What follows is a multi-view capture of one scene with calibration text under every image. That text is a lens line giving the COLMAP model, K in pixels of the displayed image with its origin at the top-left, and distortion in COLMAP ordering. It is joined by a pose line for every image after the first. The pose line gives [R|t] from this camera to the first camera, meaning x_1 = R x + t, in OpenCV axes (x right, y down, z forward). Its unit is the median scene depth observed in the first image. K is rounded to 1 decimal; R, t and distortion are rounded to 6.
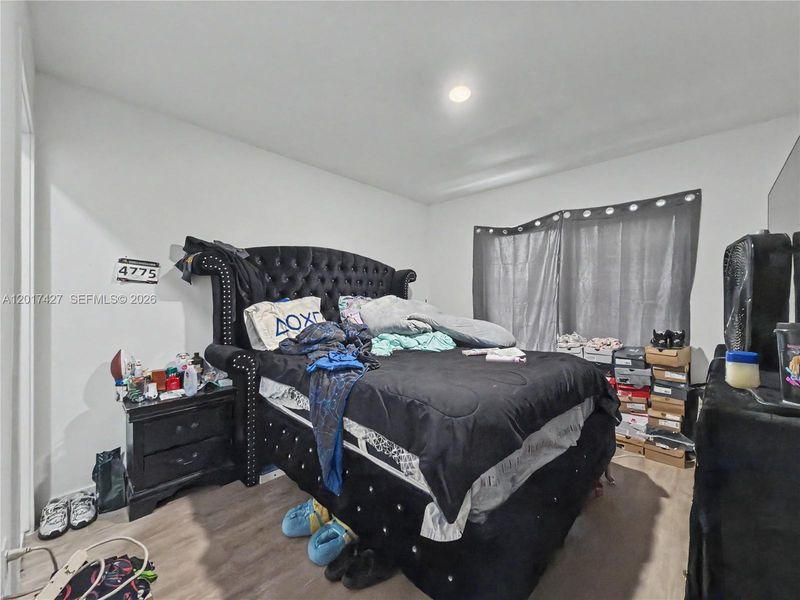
lens RADIAL K [[323.7, 0, 400.0], [0, 323.7, 300.0], [0, 0, 1]] dist [0.001563, 0.000109]
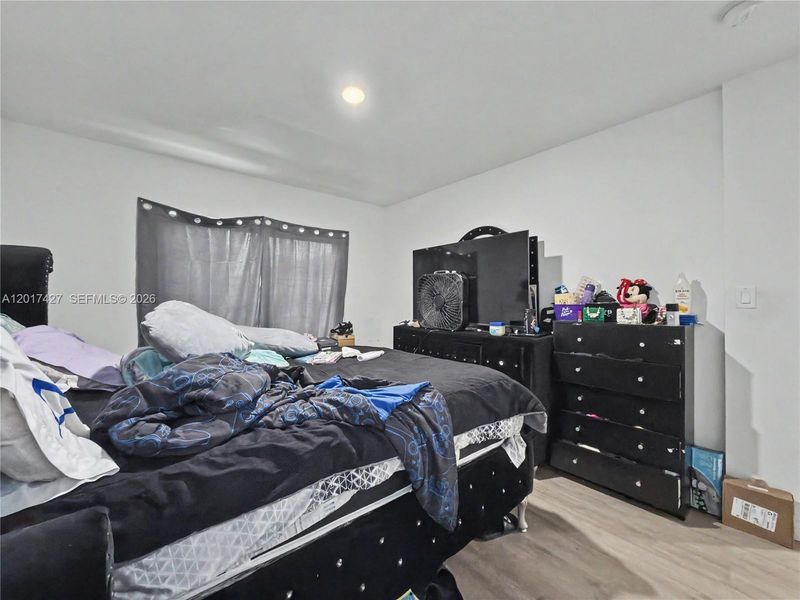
lens RADIAL K [[323.7, 0, 400.0], [0, 323.7, 300.0], [0, 0, 1]] dist [0.001563, 0.000109]
pose [[0.090778, -0.004645, 0.995860, -0.499190], [0.015441, 0.999875, 0.003257, -0.008834], [-0.995751, 0.015081, 0.090838, 0.493631]]
